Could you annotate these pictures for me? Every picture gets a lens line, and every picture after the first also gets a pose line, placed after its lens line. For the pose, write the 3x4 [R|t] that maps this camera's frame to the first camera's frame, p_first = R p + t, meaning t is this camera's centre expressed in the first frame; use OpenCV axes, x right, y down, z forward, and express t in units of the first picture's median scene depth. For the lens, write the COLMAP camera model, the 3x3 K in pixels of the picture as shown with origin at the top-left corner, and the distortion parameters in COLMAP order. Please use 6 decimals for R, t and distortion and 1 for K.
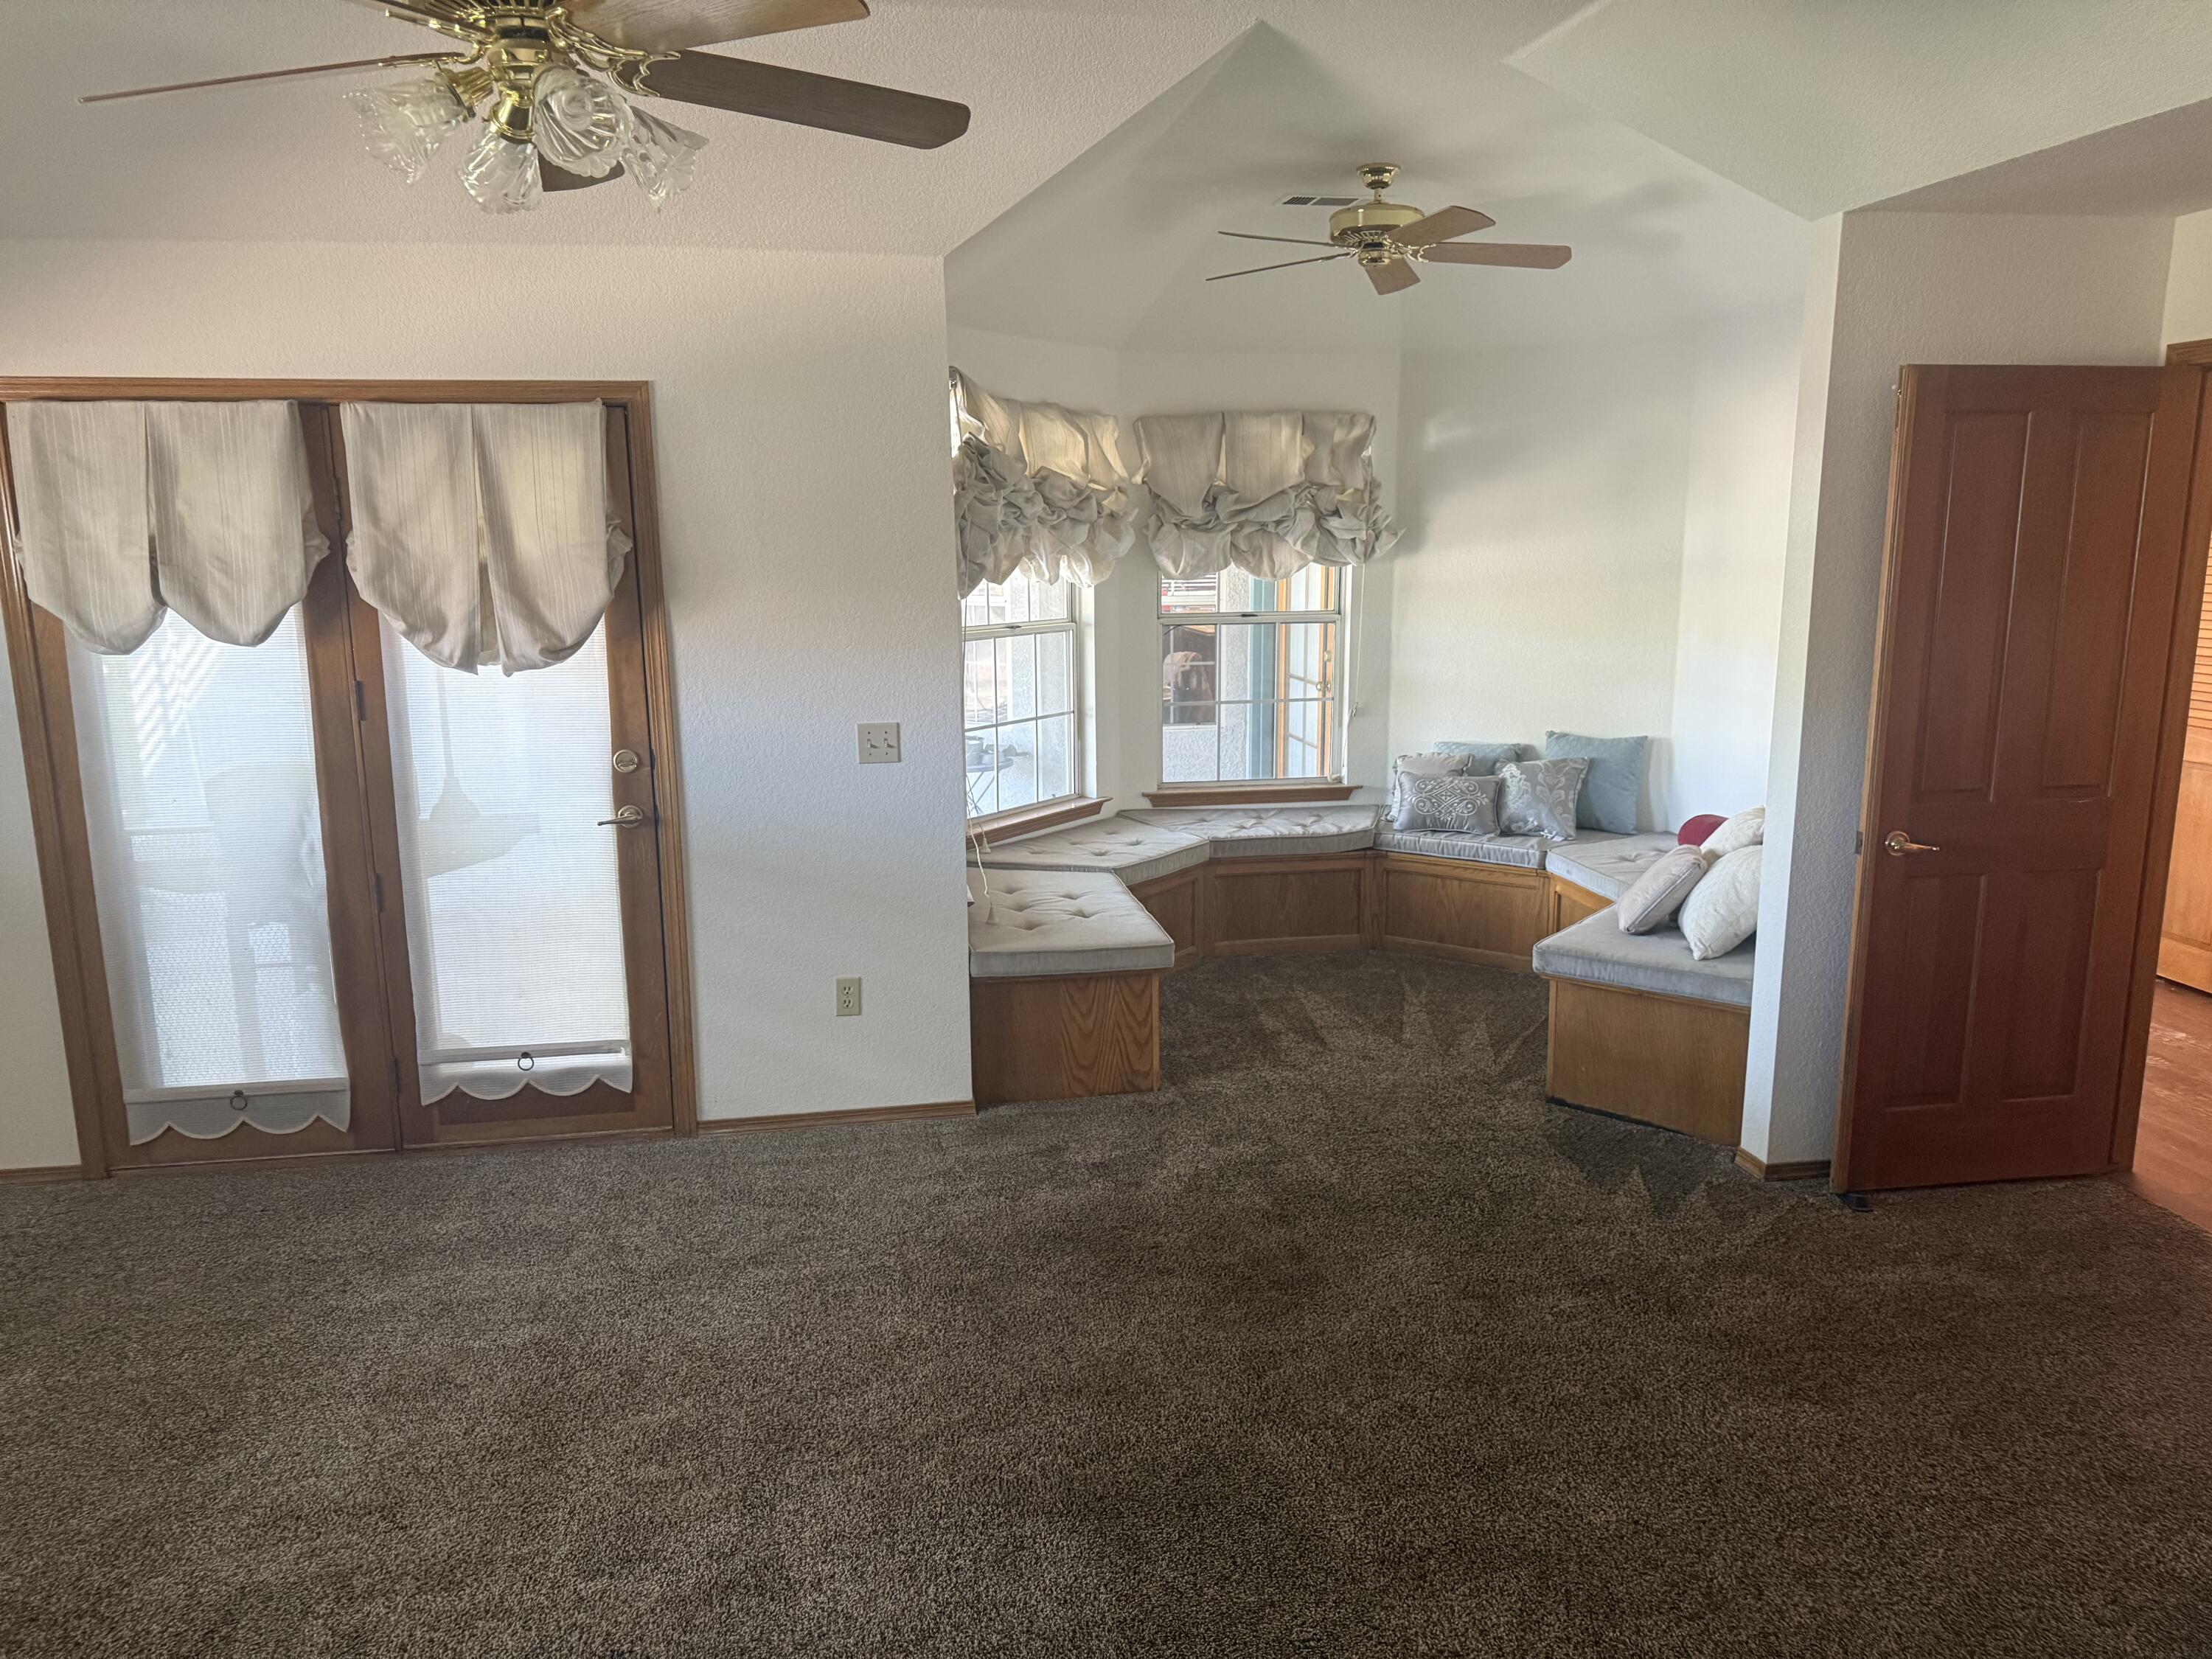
lens RADIAL K [[1587.7, 0, 1092.1], [0, 1587.7, 834.3], [0, 0, 1]] dist [0.120040, -0.138171]
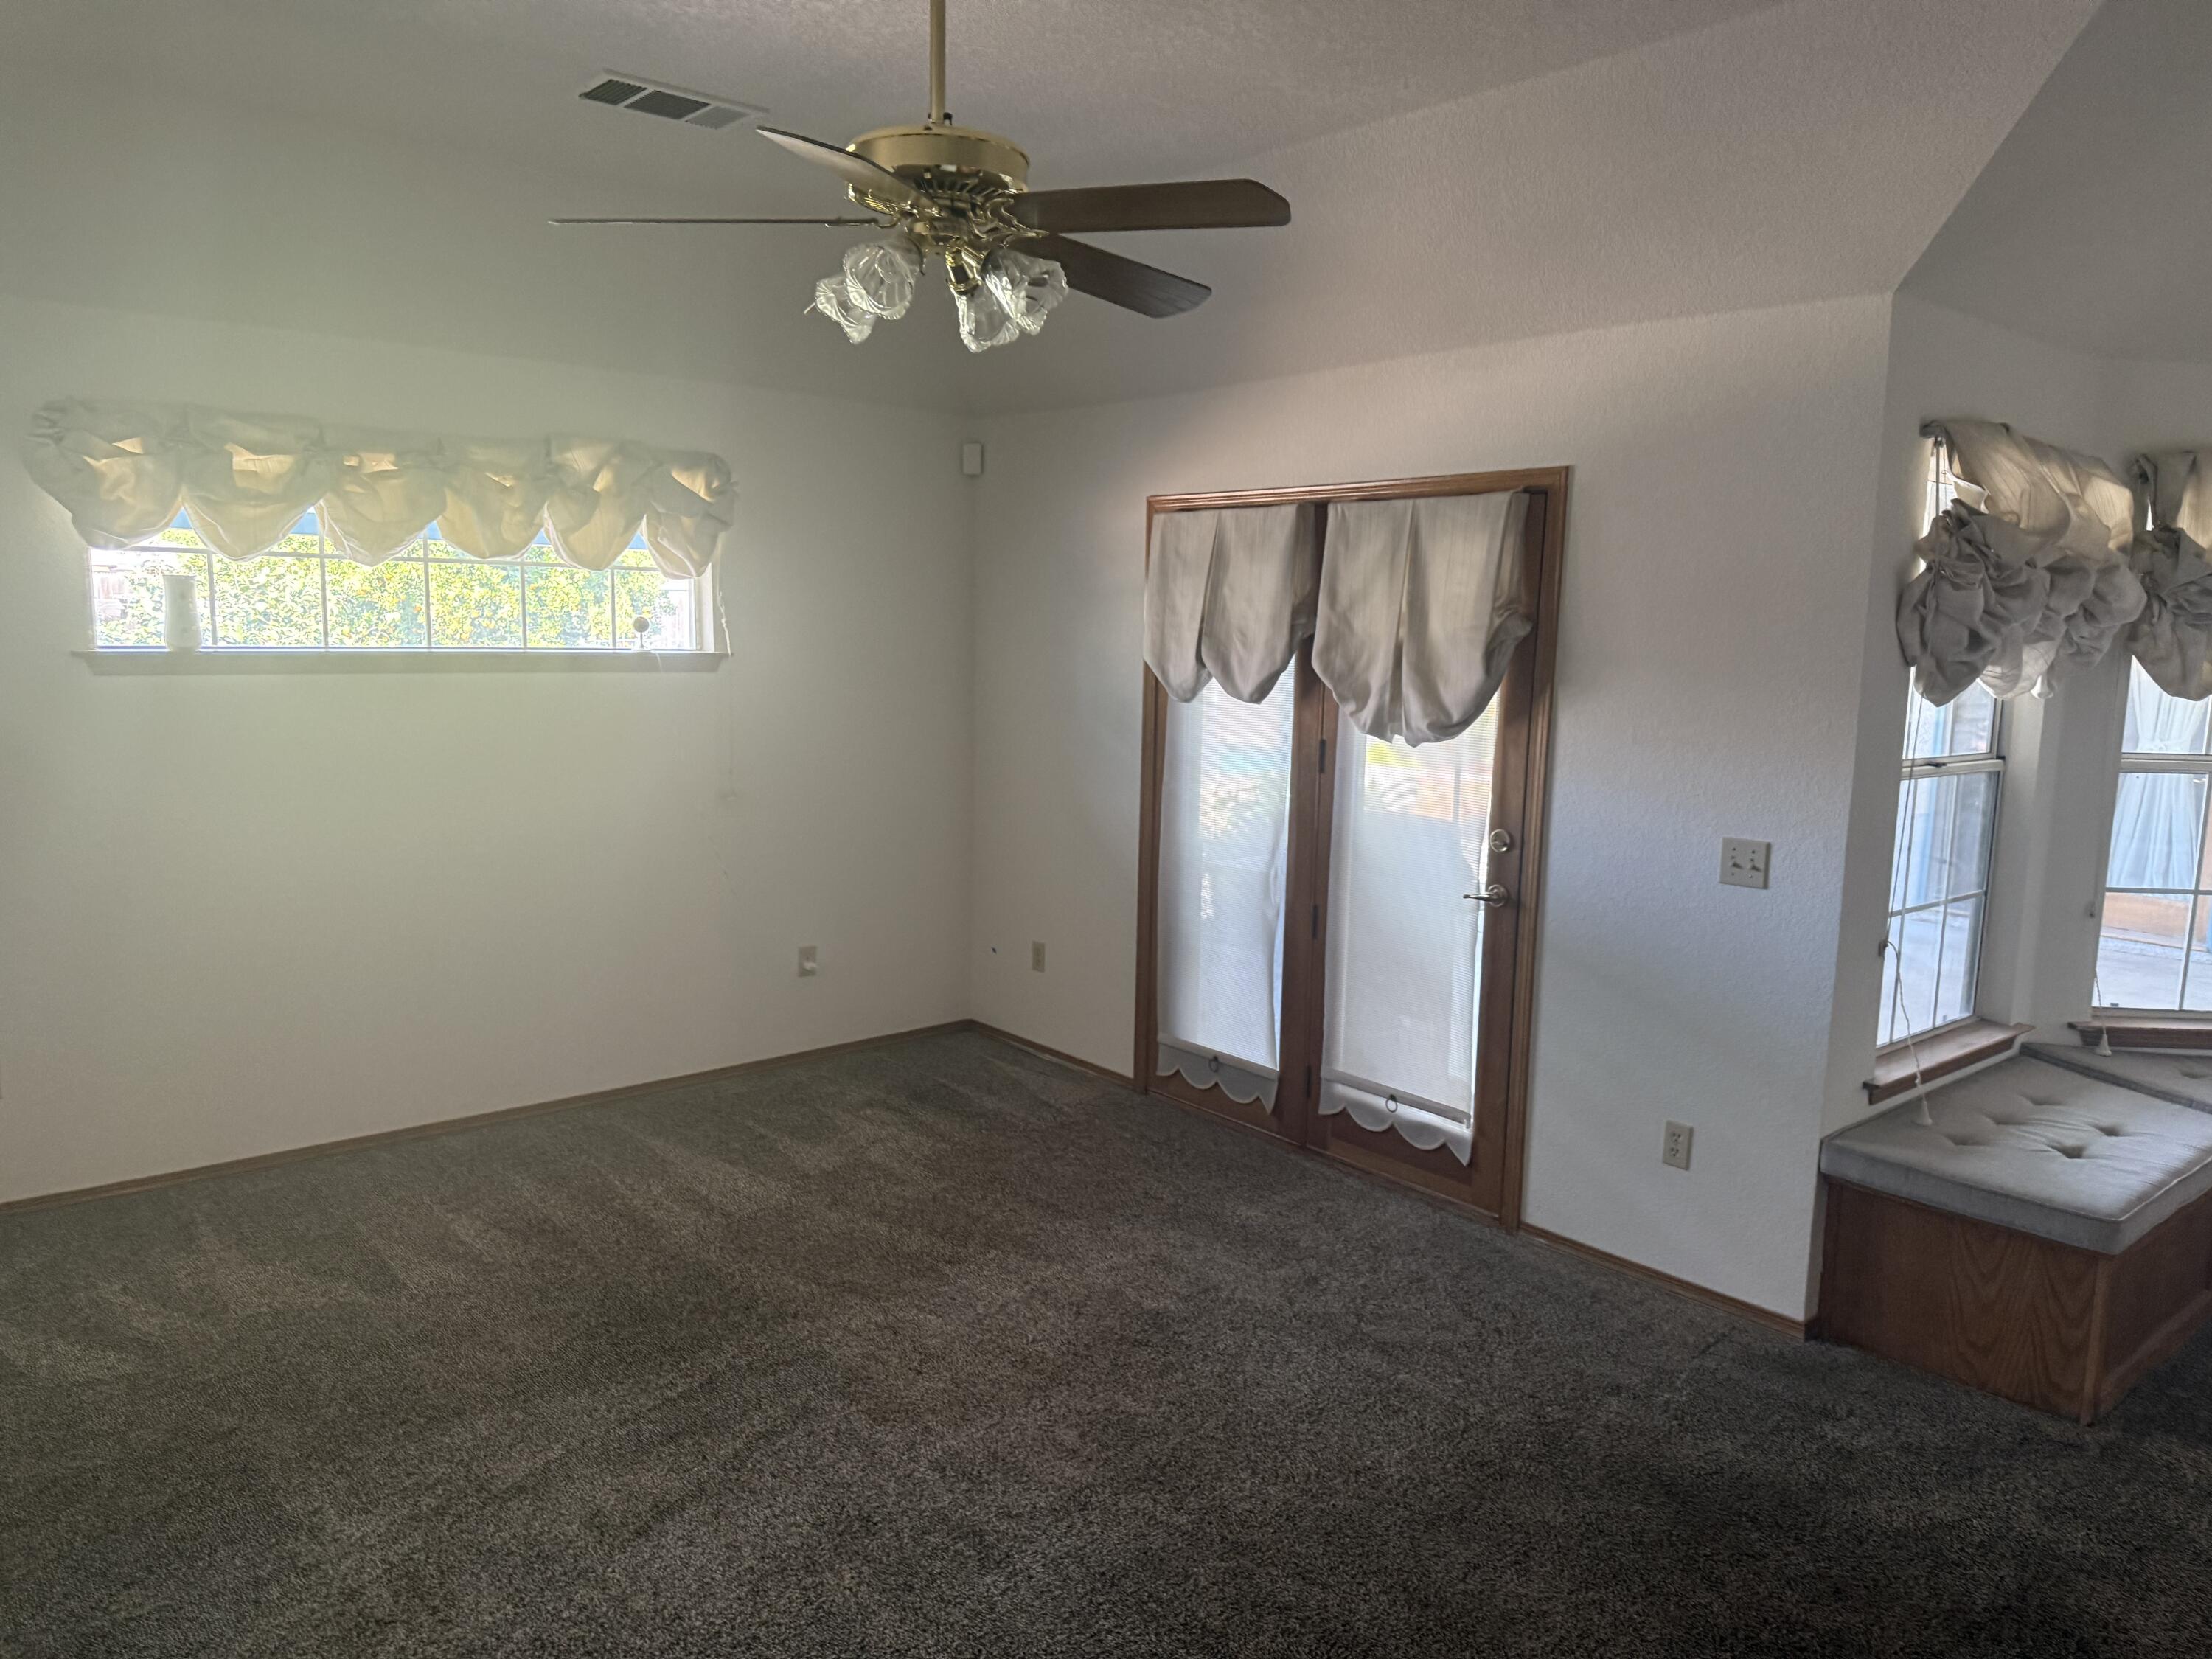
lens RADIAL K [[1587.7, 0, 1092.1], [0, 1587.7, 834.3], [0, 0, 1]] dist [0.120040, -0.138171]
pose [[0.508397, 0.141133, -0.849478, 0.444210], [-0.187234, 0.980994, 0.050927, -0.054014], [0.840521, 0.133160, 0.525160, 0.260430]]
